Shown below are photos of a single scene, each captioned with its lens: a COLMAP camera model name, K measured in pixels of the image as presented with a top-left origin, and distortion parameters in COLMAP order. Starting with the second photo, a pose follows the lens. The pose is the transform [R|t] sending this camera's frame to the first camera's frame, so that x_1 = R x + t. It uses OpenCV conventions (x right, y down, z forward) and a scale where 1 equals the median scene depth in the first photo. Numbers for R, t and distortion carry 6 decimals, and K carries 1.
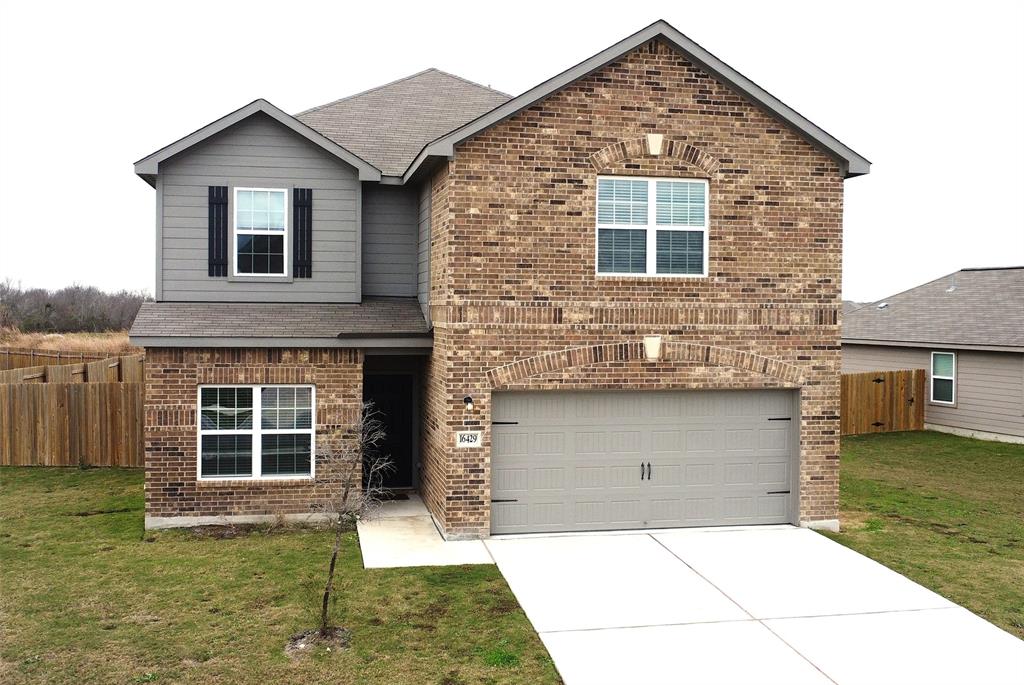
lens RADIAL K [[734.2, 0, 437.4], [0, 734.2, 344.2], [0, 0, 1]] dist [-0.001454, 0.006359]
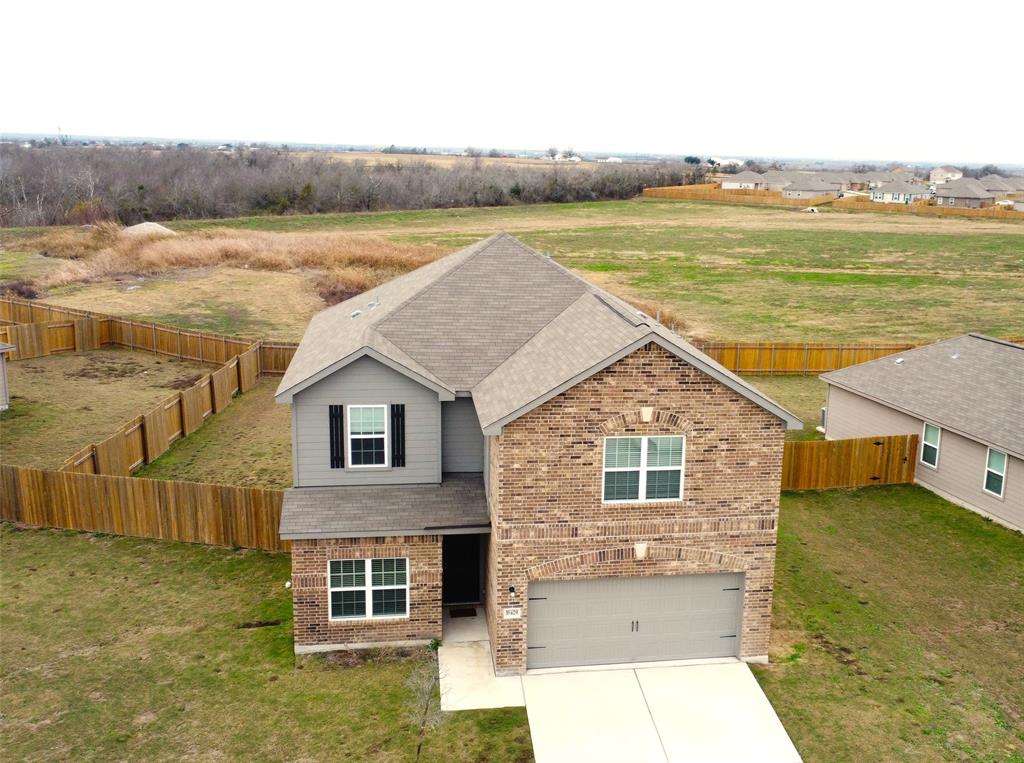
lens RADIAL K [[705.6, 0, 518.6], [0, 705.6, 381.4], [0, 0, 1]] dist [0.003193, -0.002688]
pose [[0.999819, 0.011177, -0.015389, 0.068608], [-0.008735, 0.988573, 0.150487, -0.520070], [0.016895, -0.150325, 0.988492, -0.321709]]
